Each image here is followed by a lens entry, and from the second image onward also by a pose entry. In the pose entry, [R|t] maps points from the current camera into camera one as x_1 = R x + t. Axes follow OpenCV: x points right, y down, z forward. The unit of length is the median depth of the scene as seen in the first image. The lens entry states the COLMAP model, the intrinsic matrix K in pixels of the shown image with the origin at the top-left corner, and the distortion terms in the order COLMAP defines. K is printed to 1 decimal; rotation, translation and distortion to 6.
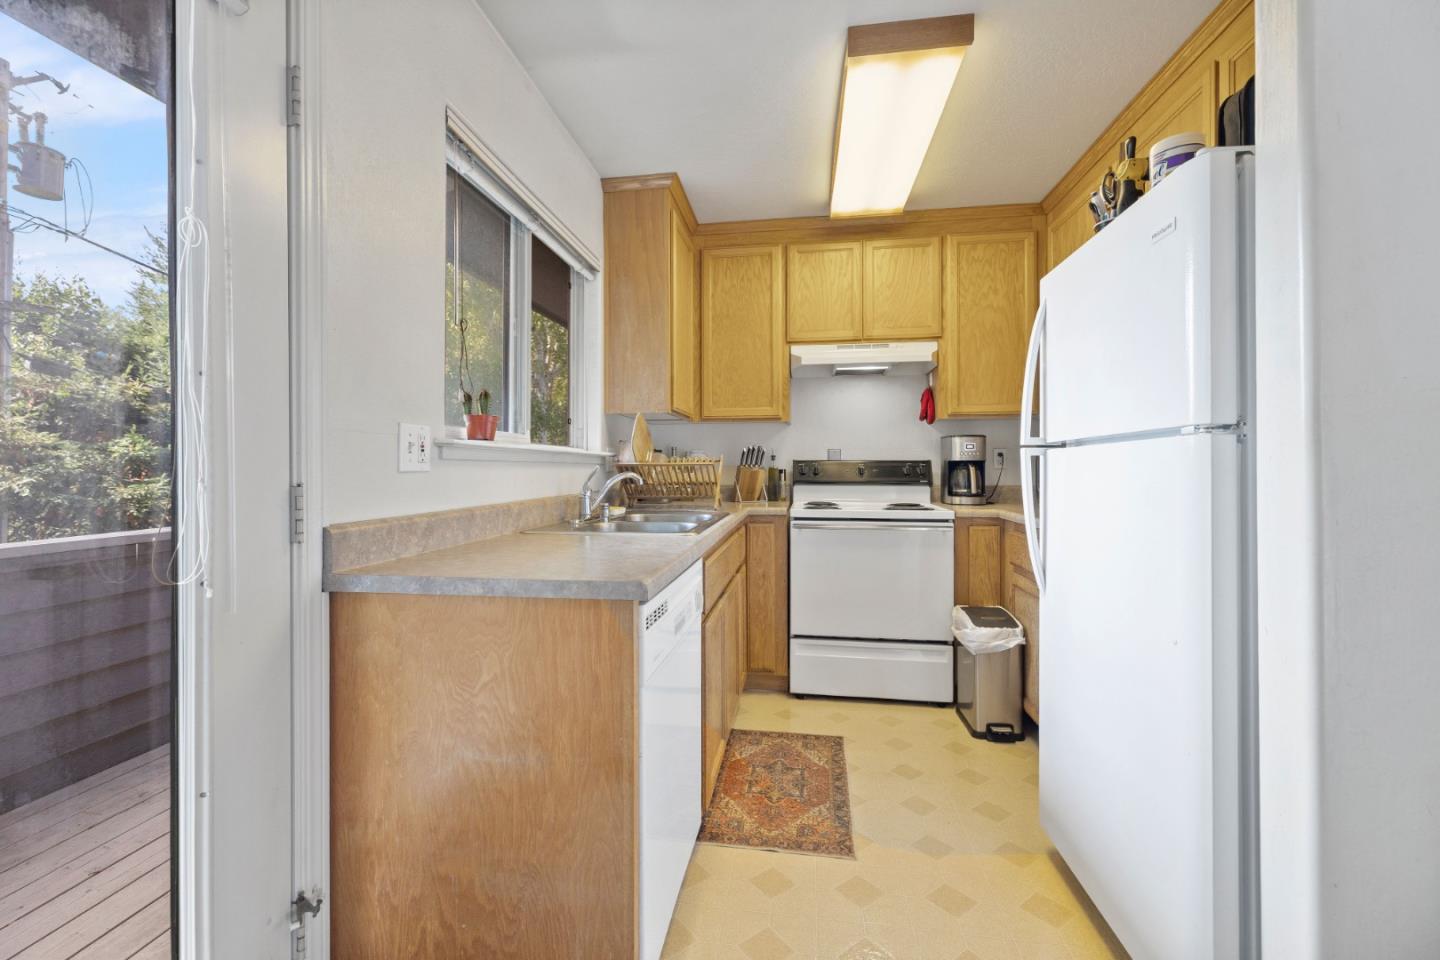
lens RADIAL K [[629.9, 0, 722.7], [0, 629.9, 468.6], [0, 0, 1]] dist [-0.001051, 0.001084]
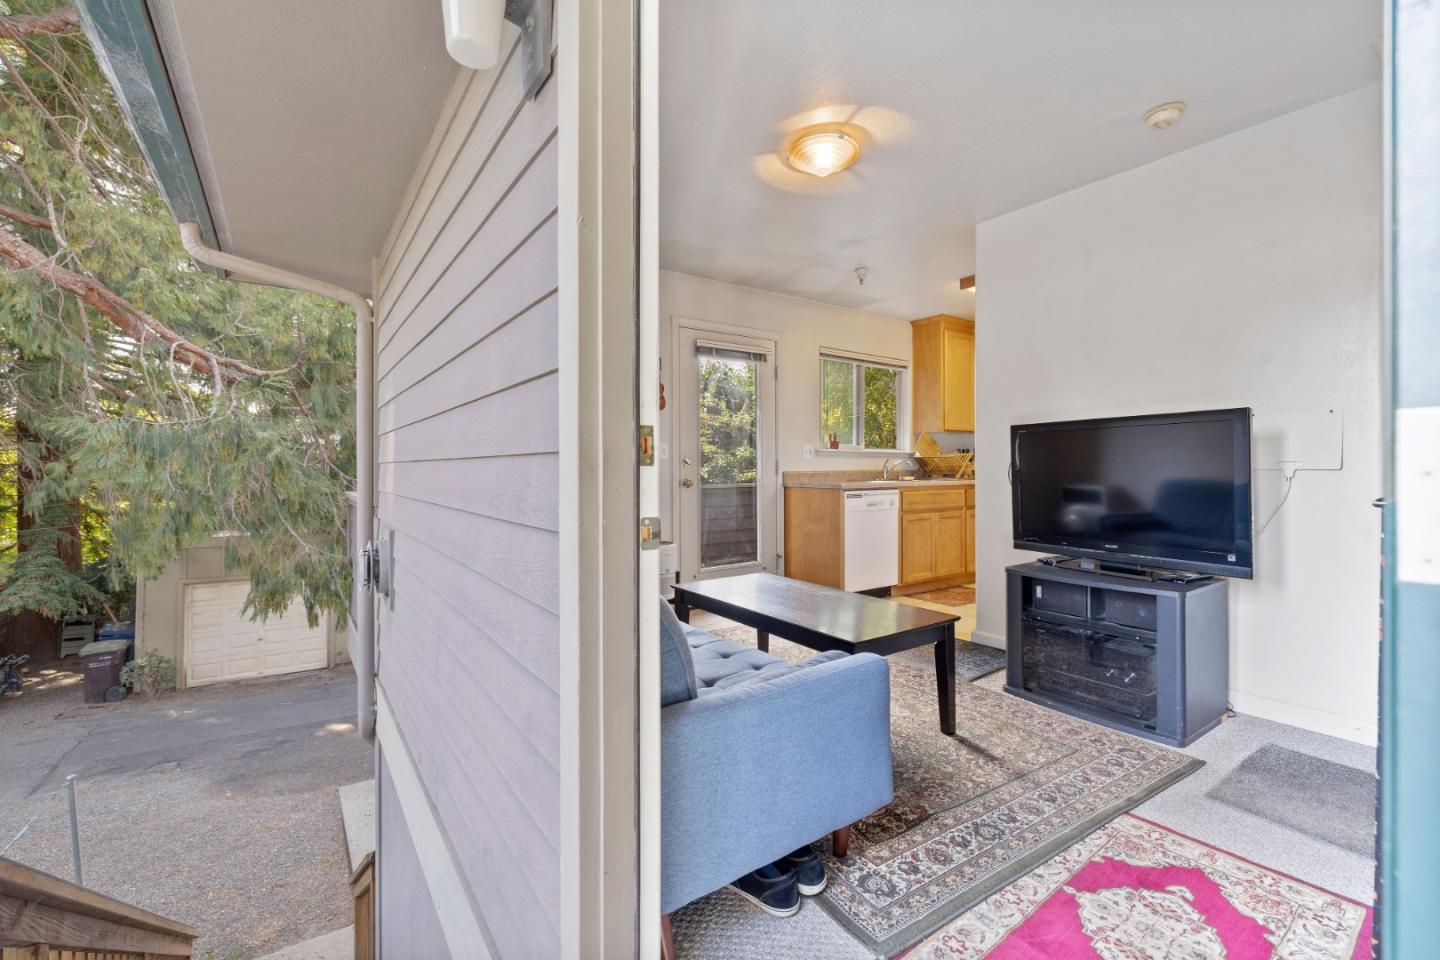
lens RADIAL K [[629.9, 0, 720.2], [0, 629.9, 472.1], [0, 0, 1]] dist [-0.001051, 0.001084]
pose [[0.704437, 0.004031, -0.709755, 0.308368], [0.002569, 0.999963, 0.008230, 0.008782], [0.709762, -0.007621, 0.704400, -0.339513]]
